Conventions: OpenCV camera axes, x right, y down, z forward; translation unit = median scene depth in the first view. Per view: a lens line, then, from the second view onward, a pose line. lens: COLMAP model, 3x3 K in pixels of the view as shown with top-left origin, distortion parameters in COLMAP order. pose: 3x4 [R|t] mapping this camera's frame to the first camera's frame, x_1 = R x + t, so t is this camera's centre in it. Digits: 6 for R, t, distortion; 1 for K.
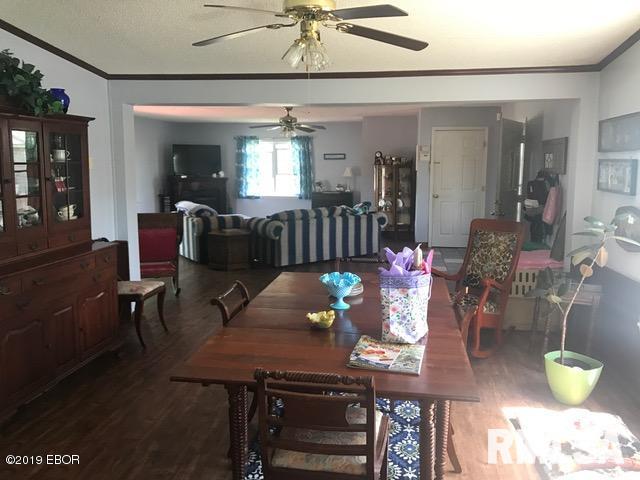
lens RADIAL K [[529.9, 0, 320.2], [0, 529.9, 241.8], [0, 0, 1]] dist [0.028198, -0.028013]
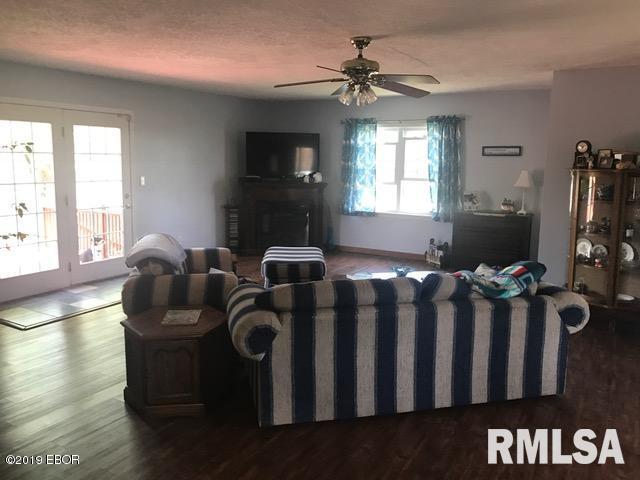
lens RADIAL K [[529.9, 0, 315.6], [0, 529.9, 235.5], [0, 0, 1]] dist [0.028198, -0.028013]
pose [[0.930121, 0.065941, -0.361286, 0.054378], [-0.067862, 0.997667, 0.007383, -0.060910], [0.360930, 0.017651, 0.932426, 0.394794]]
